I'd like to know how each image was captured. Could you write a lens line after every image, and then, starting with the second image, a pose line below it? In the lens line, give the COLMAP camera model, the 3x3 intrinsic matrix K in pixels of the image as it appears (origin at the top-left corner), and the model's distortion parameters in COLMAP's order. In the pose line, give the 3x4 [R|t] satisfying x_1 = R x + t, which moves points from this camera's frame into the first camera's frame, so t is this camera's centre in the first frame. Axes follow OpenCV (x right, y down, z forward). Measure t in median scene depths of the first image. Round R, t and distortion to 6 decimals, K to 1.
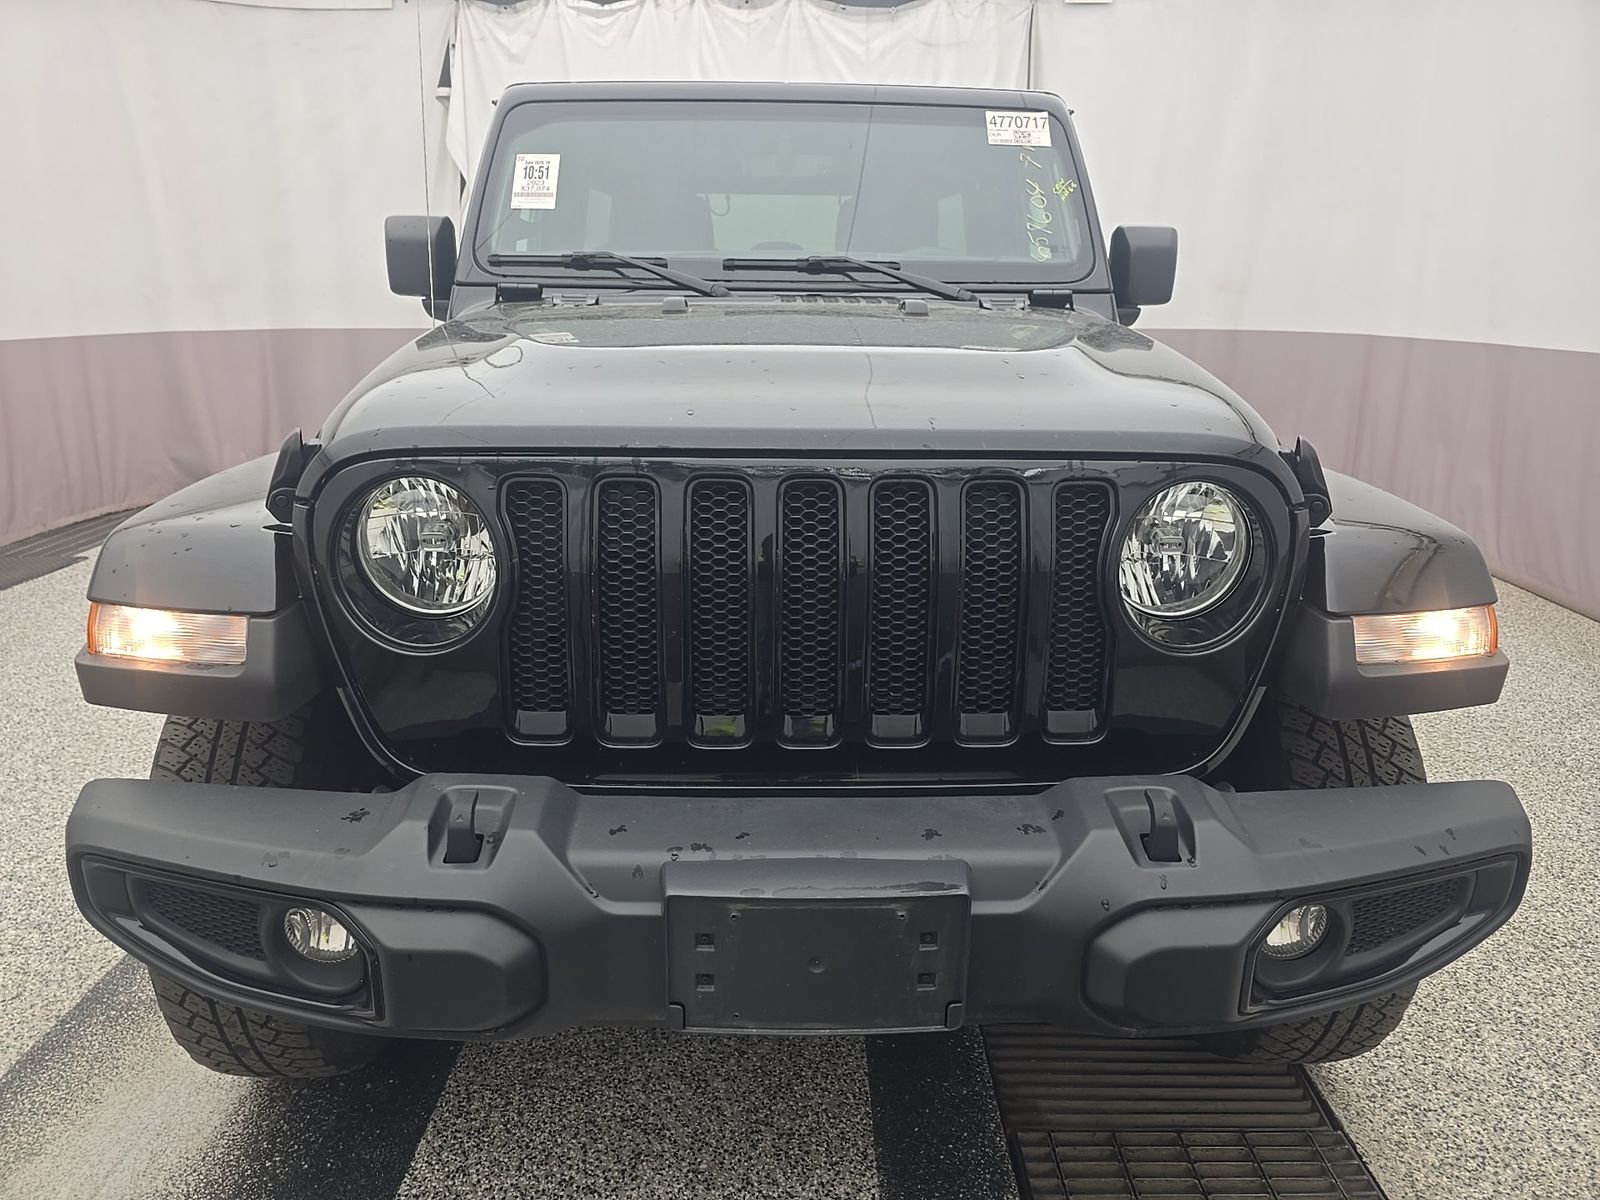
lens RADIAL K [[1068.3, 0, 800.0], [0, 1068.3, 600.0], [0, 0, 1]] dist [0.044308, -0.041451]
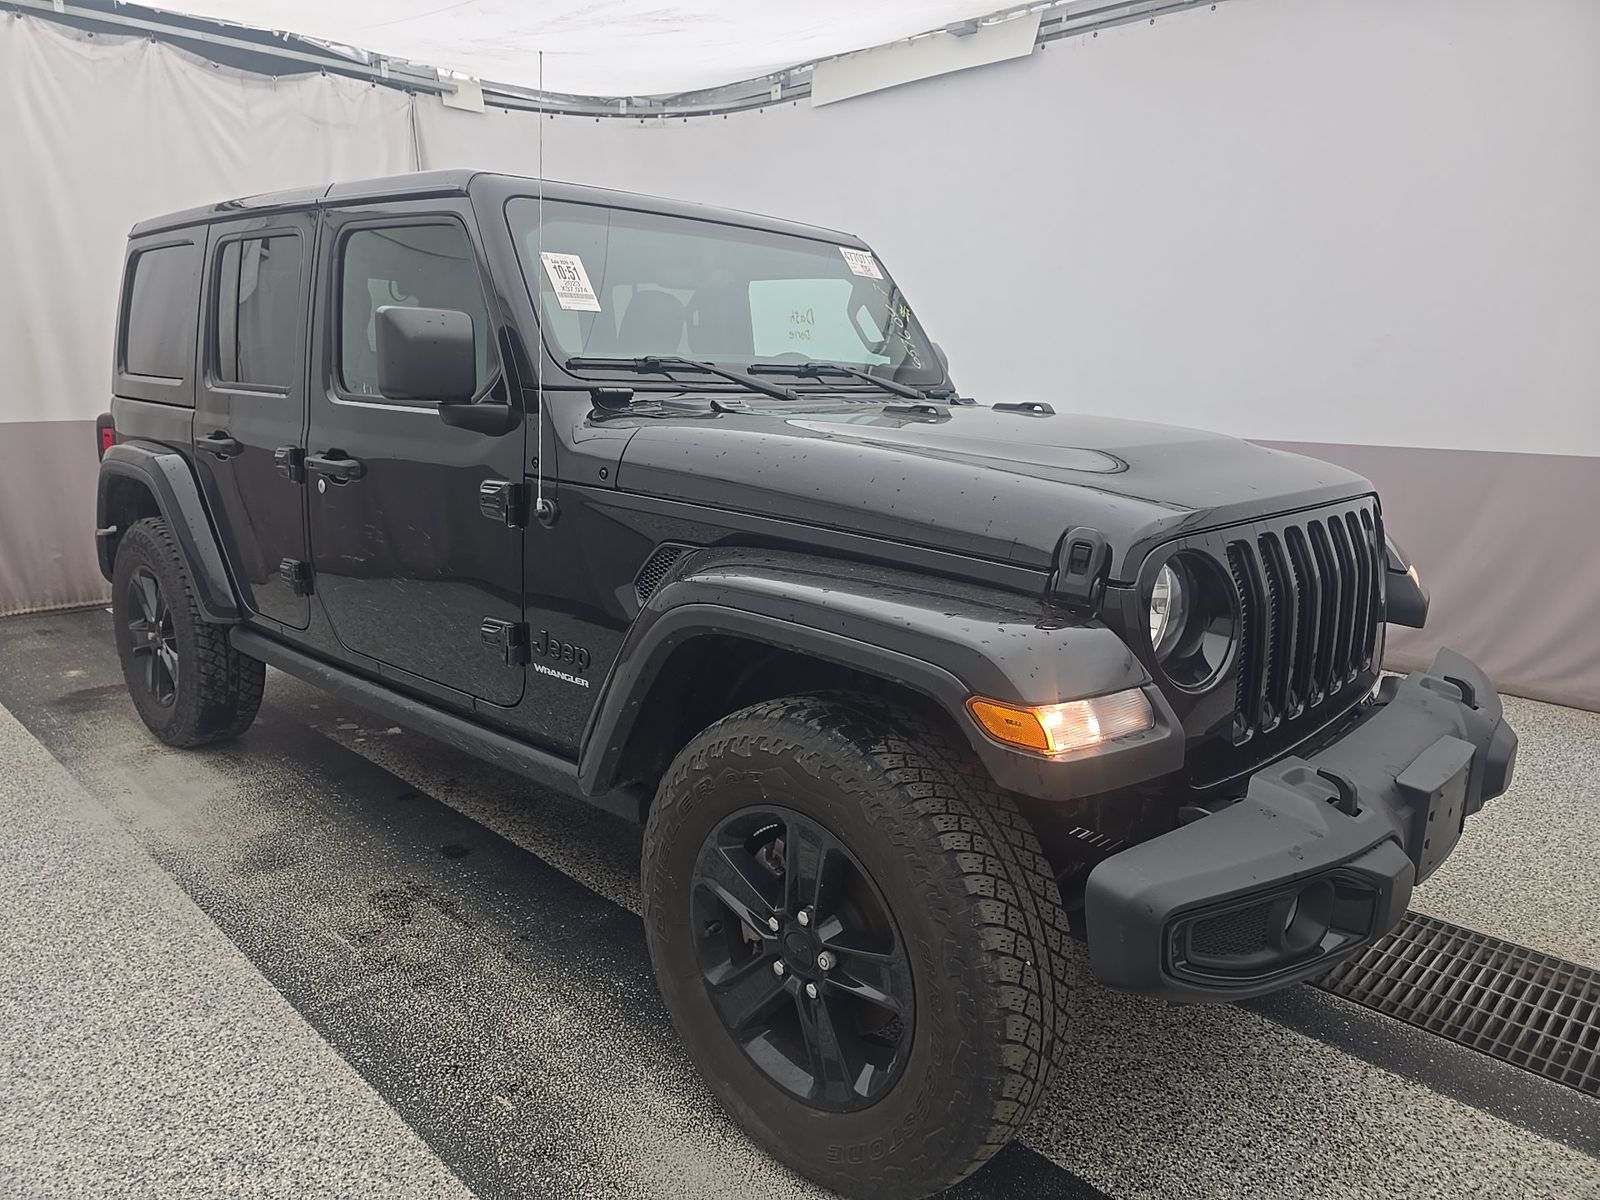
lens RADIAL K [[1068.3, 0, 800.0], [0, 1068.3, 600.0], [0, 0, 1]] dist [0.044308, -0.041451]
pose [[0.700104, -0.143423, 0.699489, -0.309976], [0.189867, 0.981745, 0.011263, -0.031609], [-0.688335, 0.124925, 0.714555, 0.080769]]
